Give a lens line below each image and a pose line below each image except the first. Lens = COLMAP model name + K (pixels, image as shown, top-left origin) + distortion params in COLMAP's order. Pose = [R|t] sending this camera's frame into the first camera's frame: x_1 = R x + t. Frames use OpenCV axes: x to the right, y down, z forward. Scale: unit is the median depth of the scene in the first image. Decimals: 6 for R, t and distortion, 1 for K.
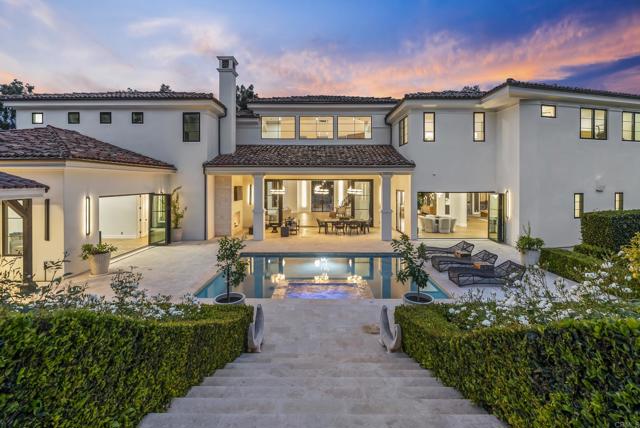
lens RADIAL K [[291.5, 0, 327.2], [0, 291.5, 187.0], [0, 0, 1]] dist [-0.004759, 0.000036]
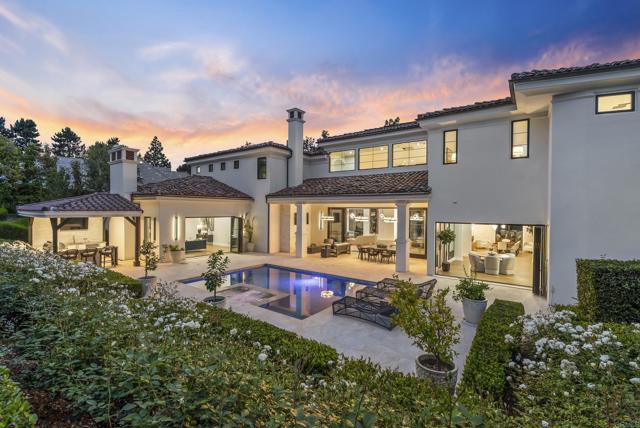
lens RADIAL K [[291.5, 0, 322.0], [0, 291.5, 212.2], [0, 0, 1]] dist [-0.004759, 0.000036]
pose [[0.803110, 0.011941, -0.595711, 0.562125], [-0.017941, 0.999830, -0.004145, -0.002009], [0.595560, 0.014017, 0.803188, 0.082913]]
